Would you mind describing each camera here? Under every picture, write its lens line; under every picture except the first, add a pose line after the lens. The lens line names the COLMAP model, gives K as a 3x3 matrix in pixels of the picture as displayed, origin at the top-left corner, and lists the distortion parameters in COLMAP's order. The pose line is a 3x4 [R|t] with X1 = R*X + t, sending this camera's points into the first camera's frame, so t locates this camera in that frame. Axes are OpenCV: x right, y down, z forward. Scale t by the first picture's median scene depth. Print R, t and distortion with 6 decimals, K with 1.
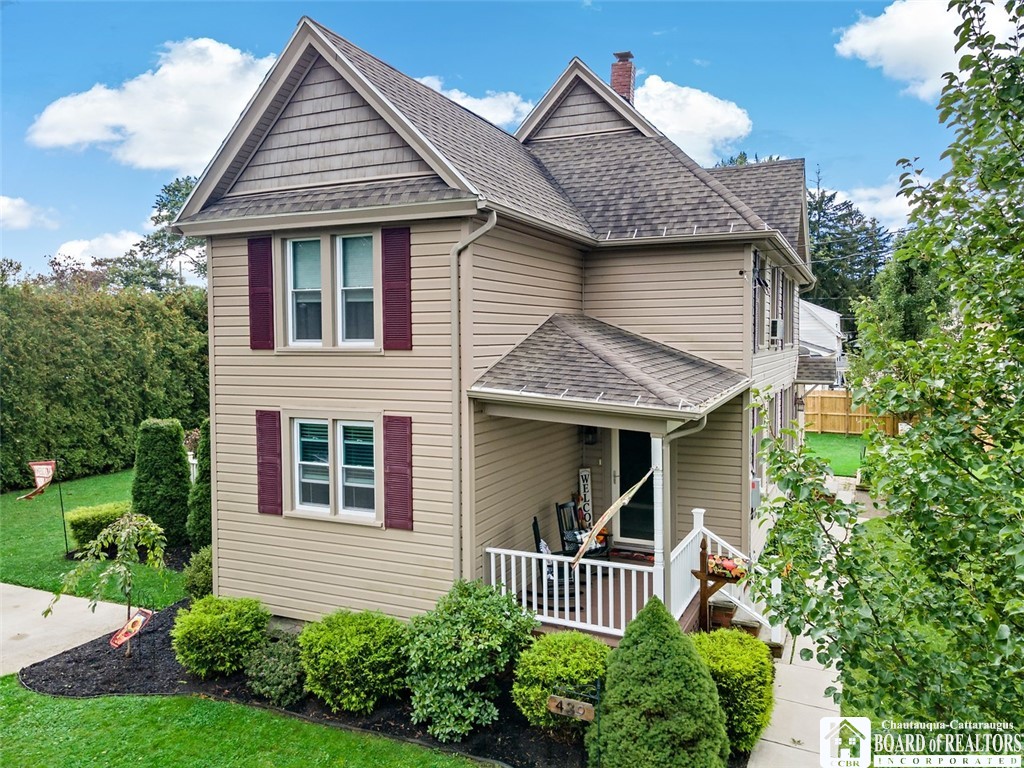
lens RADIAL K [[778.6, 0, 474.7], [0, 778.6, 329.8], [0, 0, 1]] dist [0.021539, 0.006522]
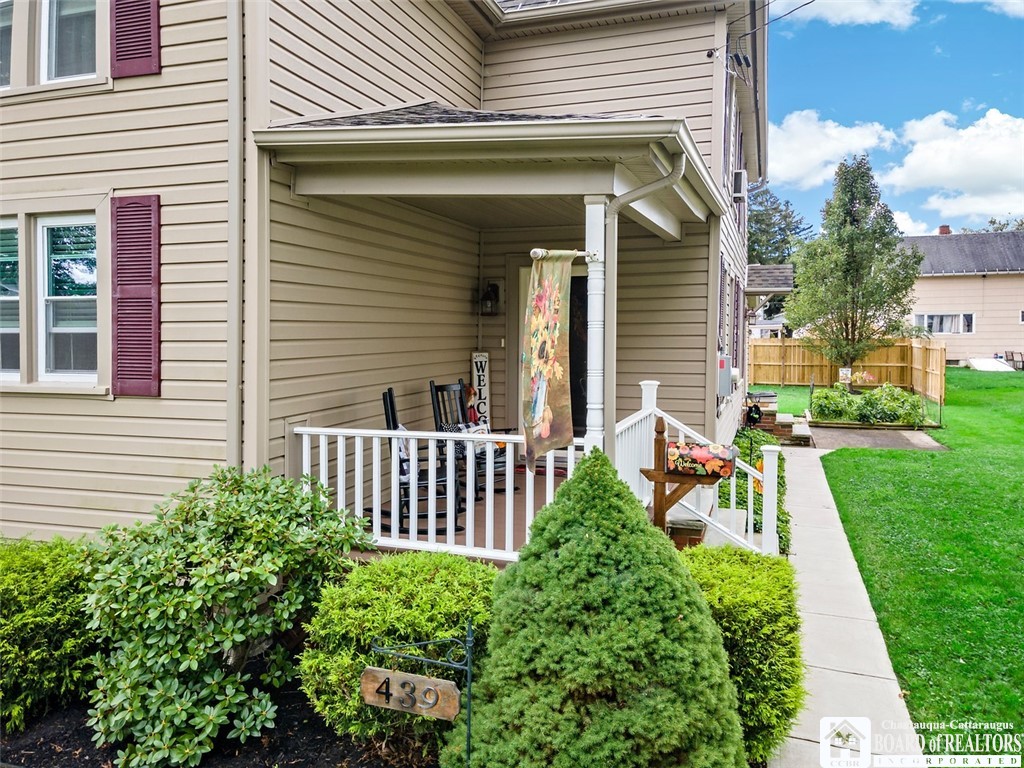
lens RADIAL K [[756.0, 0, 490.2], [0, 756.0, 360.8], [0, 0, 1]] dist [0.030612, 0.005223]
pose [[0.992298, 0.006781, 0.123688, 0.084891], [-0.009884, 0.999651, 0.024494, 0.211271], [-0.123479, -0.025527, 0.992019, 0.425375]]
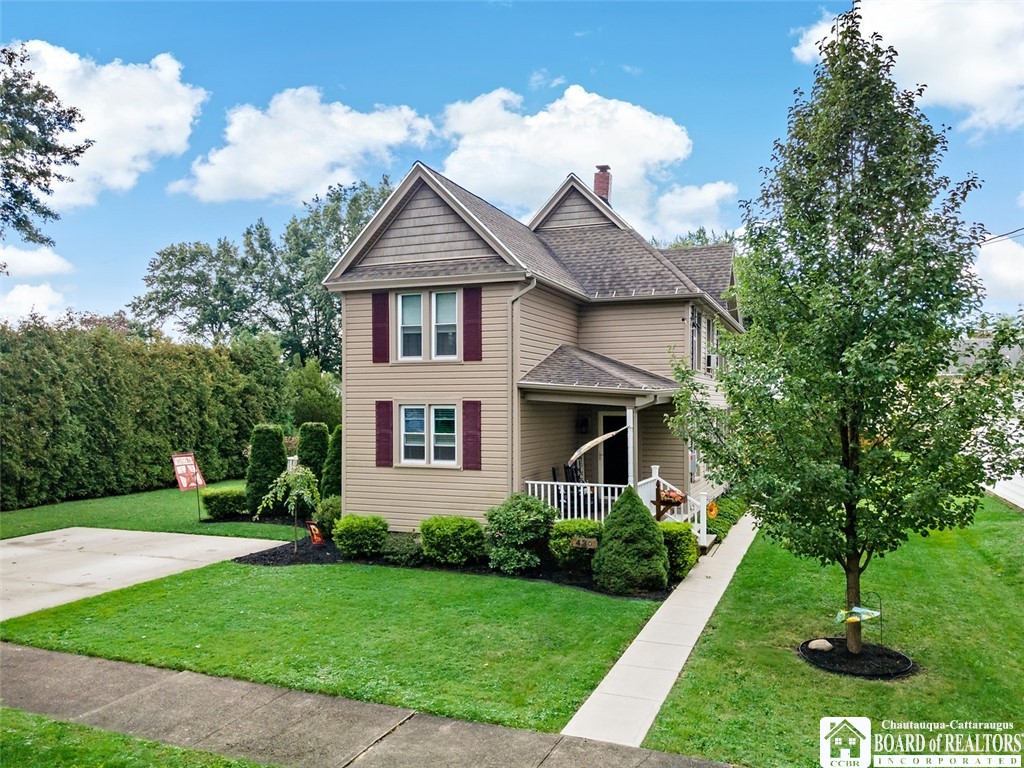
lens RADIAL K [[837.9, 0, 424.6], [0, 837.9, 361.1], [0, 0, 1]] dist [0.046907, 0.001402]
pose [[0.999914, 0.013123, 0.000122, -0.197194], [-0.013099, 0.998561, -0.052012, 0.118747], [-0.000804, 0.052006, 0.998646, -0.765869]]
